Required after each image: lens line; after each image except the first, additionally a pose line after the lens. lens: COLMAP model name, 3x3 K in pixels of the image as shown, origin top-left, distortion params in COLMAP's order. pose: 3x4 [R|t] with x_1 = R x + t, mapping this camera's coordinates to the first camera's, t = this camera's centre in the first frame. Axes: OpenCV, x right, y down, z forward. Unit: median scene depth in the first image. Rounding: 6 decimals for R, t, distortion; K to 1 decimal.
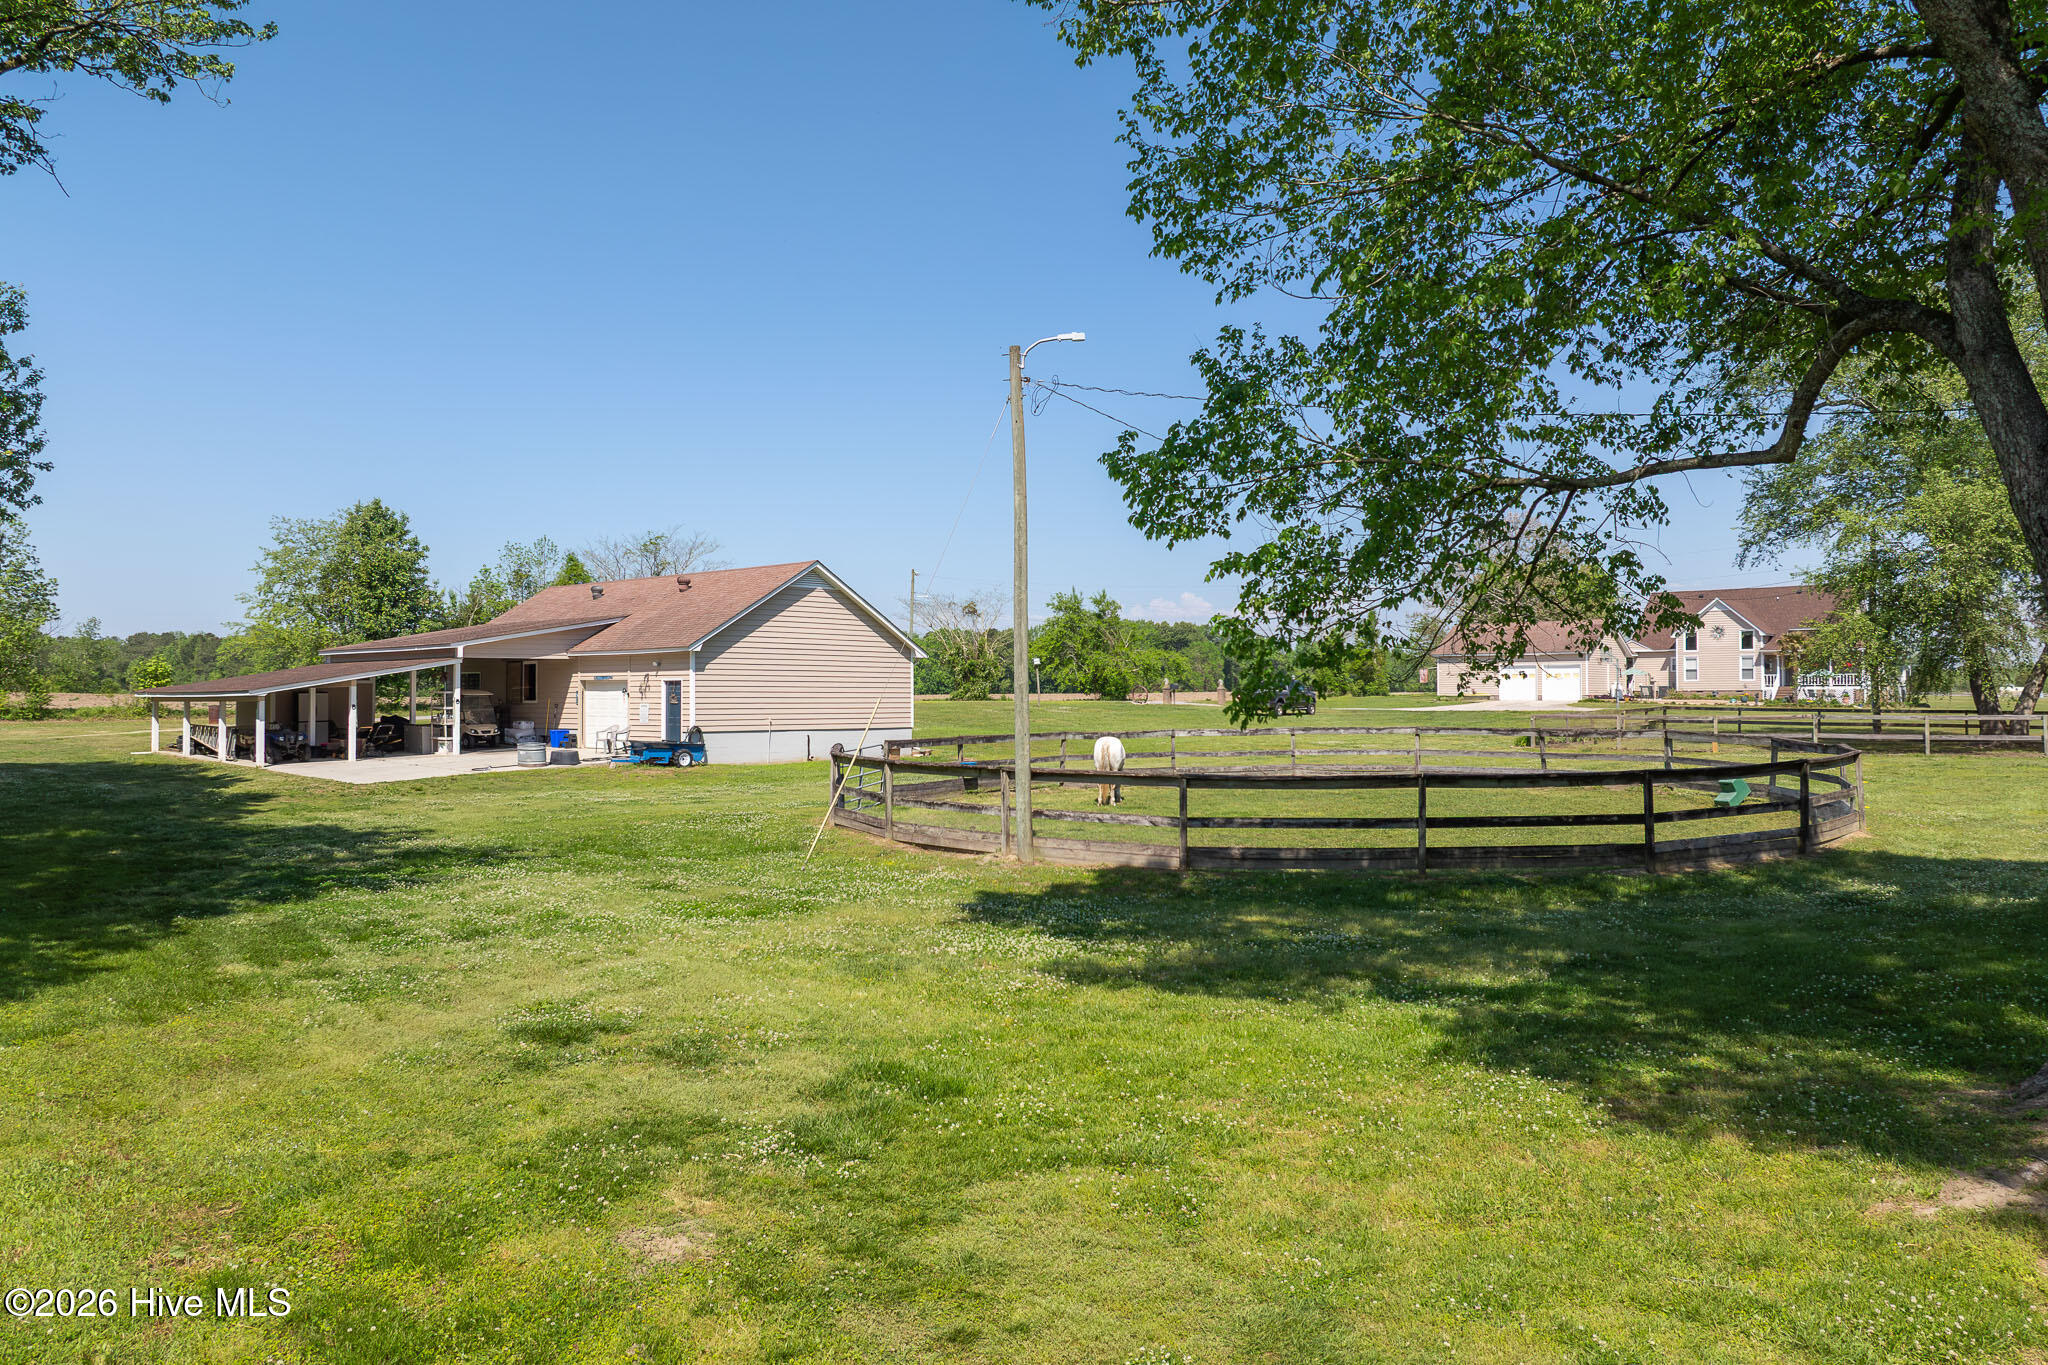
lens RADIAL K [[1448.0, 0, 1023.7], [0, 1448.0, 692.5], [0, 0, 1]] dist [-0.050313, 0.009557]
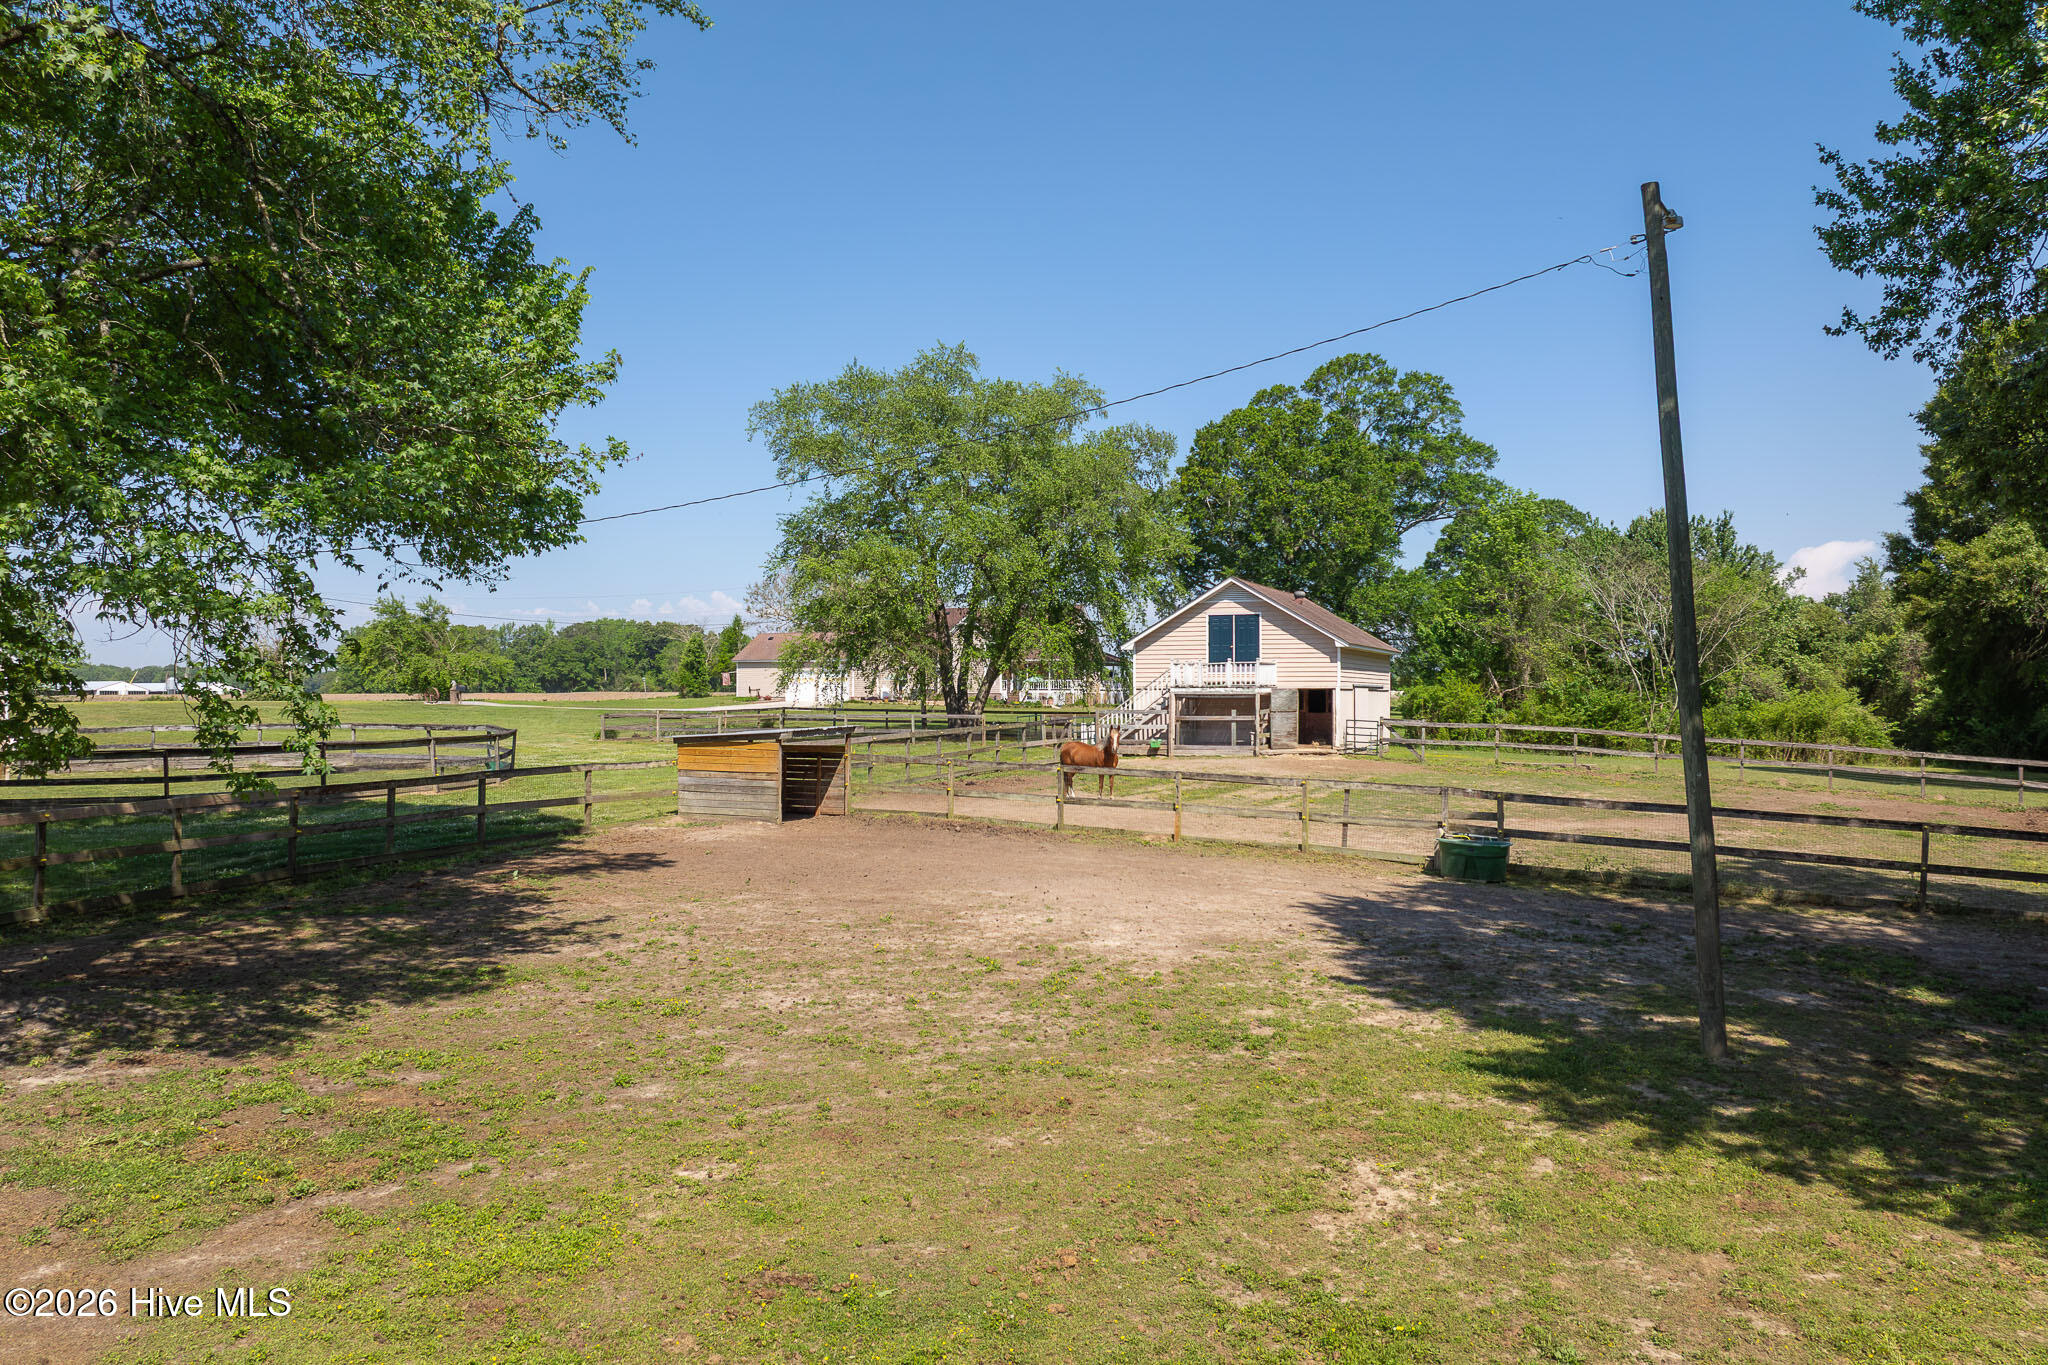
lens RADIAL K [[1448.0, 0, 1027.6], [0, 1448.0, 686.8], [0, 0, 1]] dist [-0.050313, 0.009557]
pose [[0.949856, 0.005799, 0.312634, 0.335210], [-0.004784, 0.999980, -0.004015, -0.004909], [-0.312652, 0.002318, 0.949865, -0.307738]]
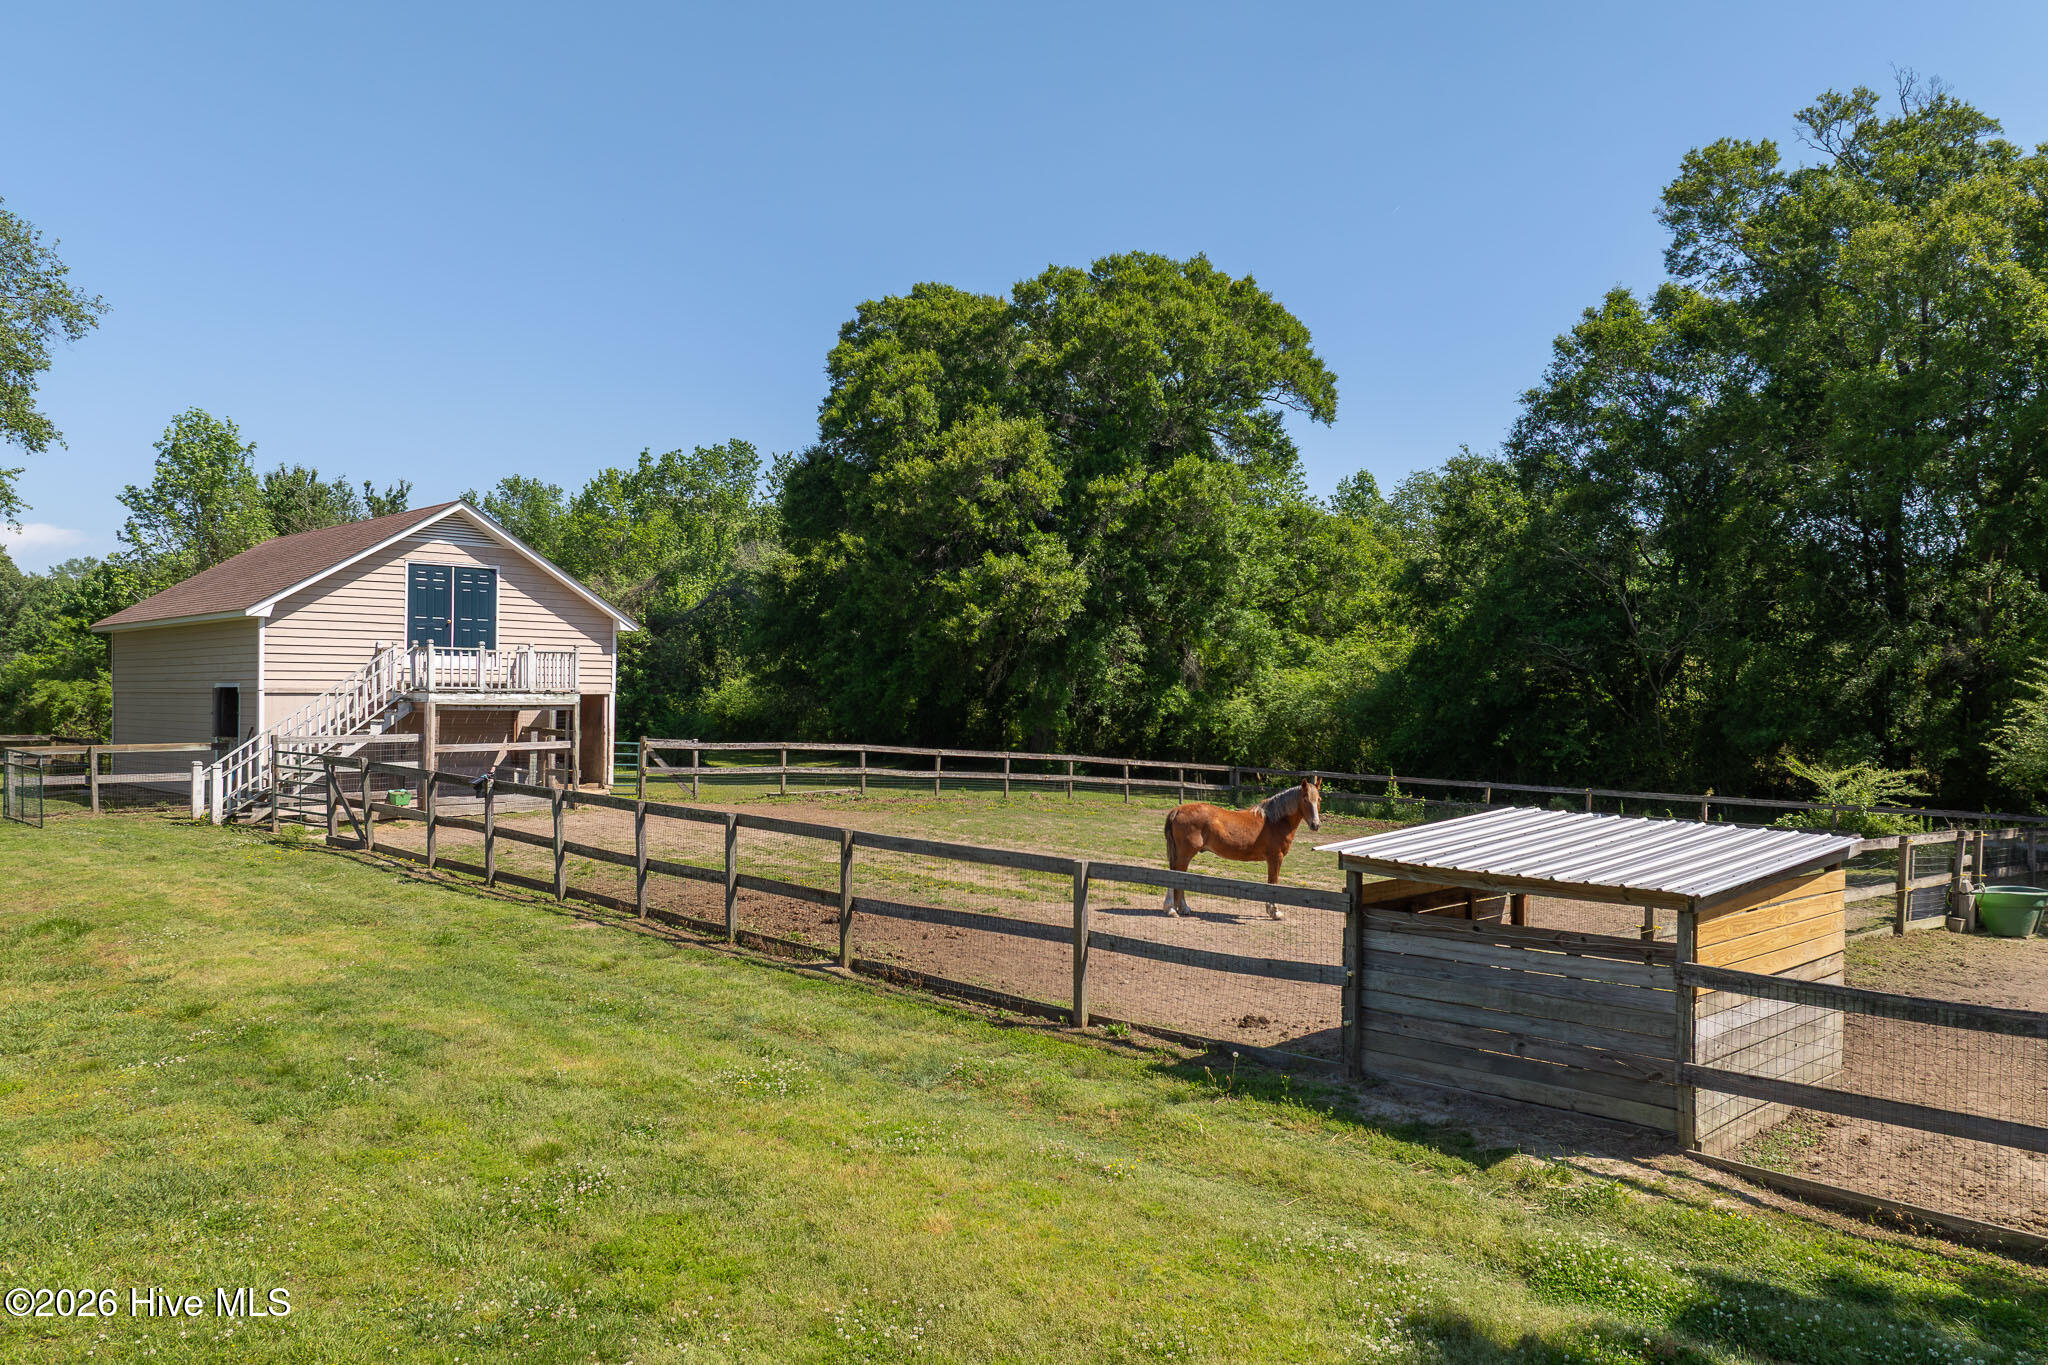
lens RADIAL K [[1448.0, 0, 1030.3], [0, 1448.0, 681.8], [0, 0, 1]] dist [-0.050313, 0.009557]
pose [[0.016072, 0.011747, 0.999802, 0.197600], [-0.009430, 0.999888, -0.011597, -0.008319], [-0.999826, -0.009242, 0.016181, 0.396076]]
